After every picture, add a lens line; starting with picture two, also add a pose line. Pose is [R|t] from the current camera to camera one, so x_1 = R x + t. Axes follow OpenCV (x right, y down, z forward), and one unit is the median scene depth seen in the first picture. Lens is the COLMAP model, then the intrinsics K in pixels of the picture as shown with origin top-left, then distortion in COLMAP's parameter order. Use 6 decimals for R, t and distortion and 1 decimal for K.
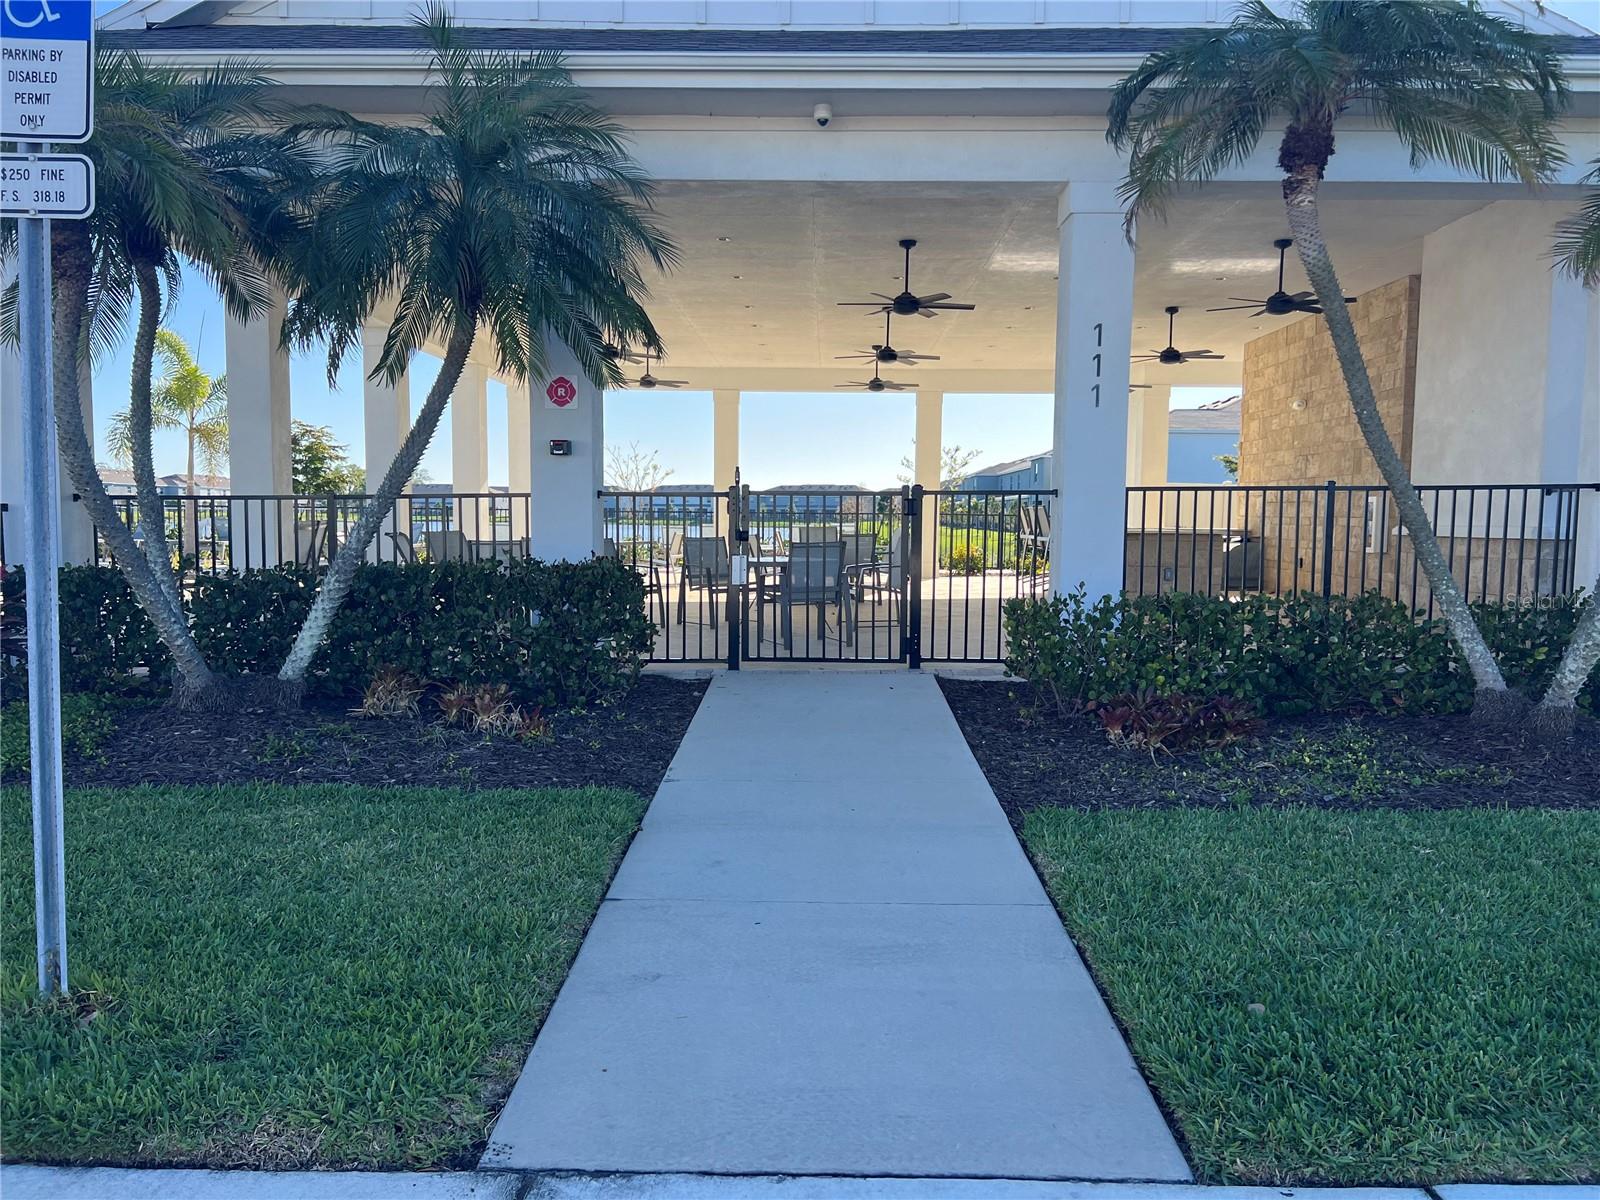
lens RADIAL K [[1195.6, 0, 823.7], [0, 1195.6, 598.2], [0, 0, 1]] dist [0.055647, -0.069802]
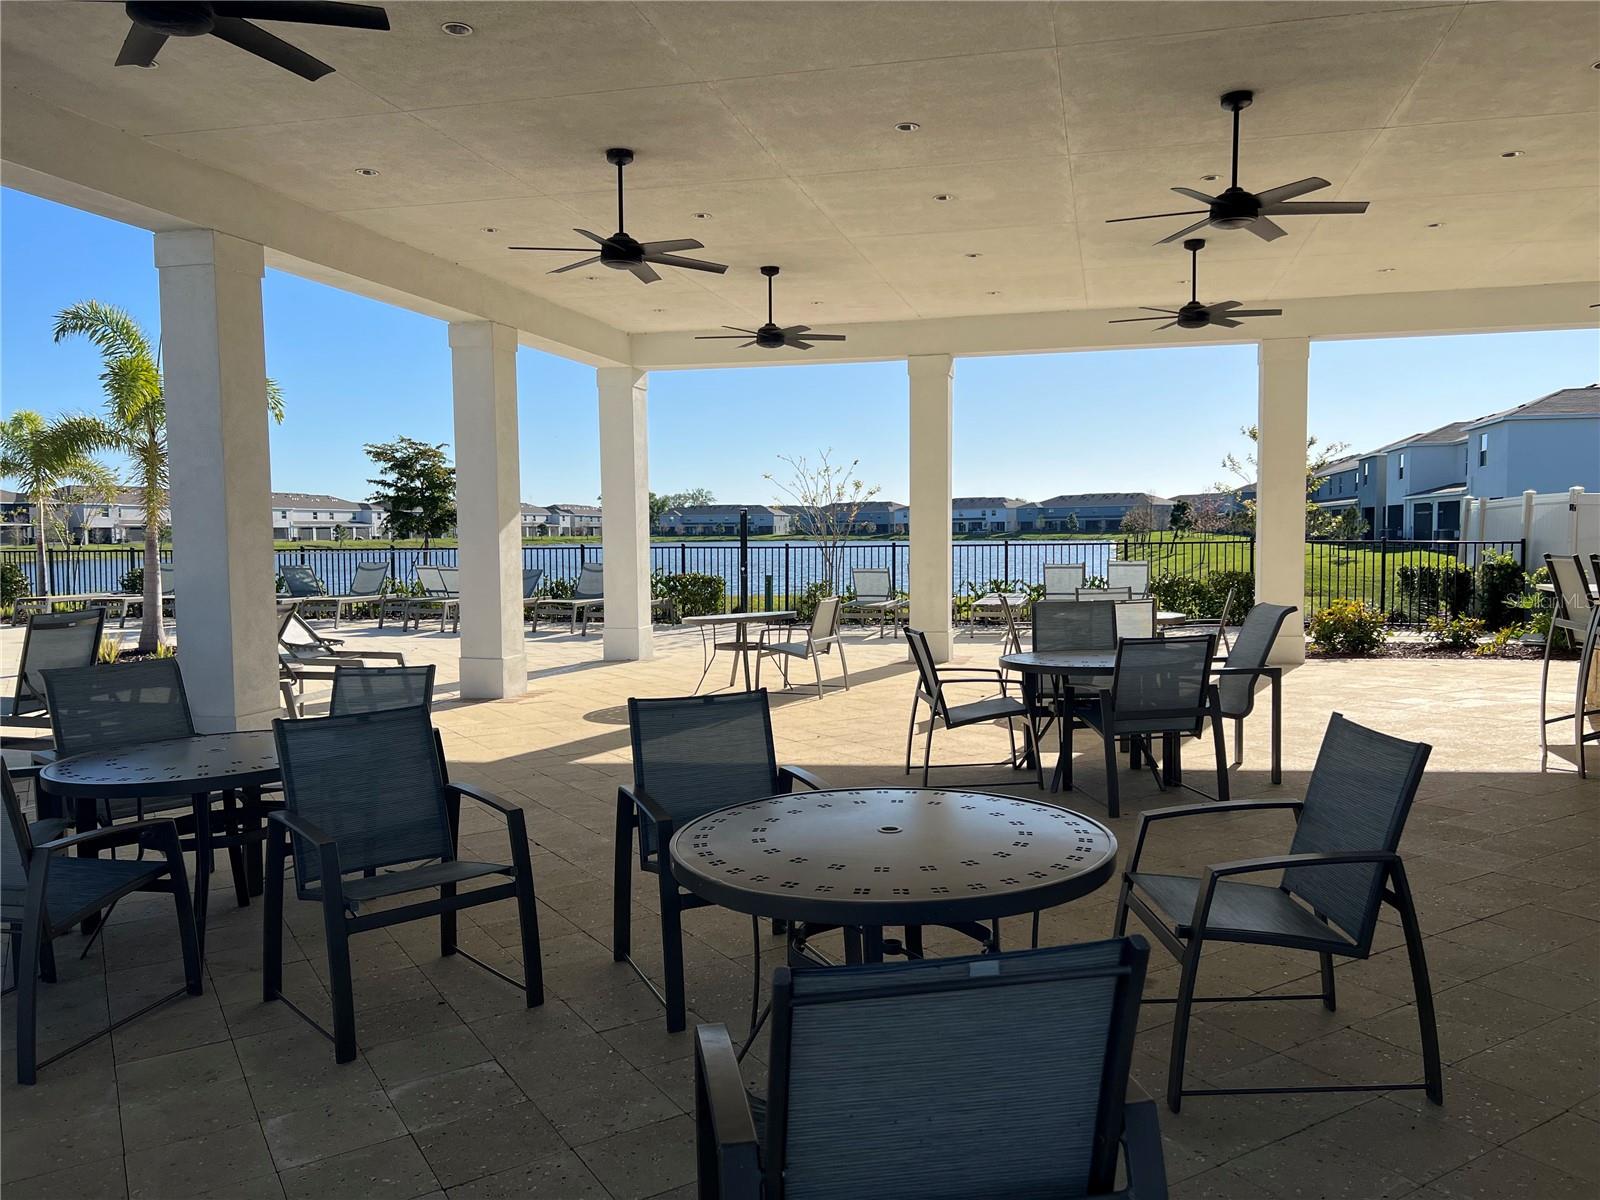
lens RADIAL K [[1195.6, 0, 823.7], [0, 1195.6, 598.2], [0, 0, 1]] dist [0.055647, -0.069802]
pose [[0.973987, -0.005540, -0.226535, 0.004552], [0.003327, 0.999943, -0.010148, -0.044045], [0.226578, 0.009130, 0.973950, 0.388667]]
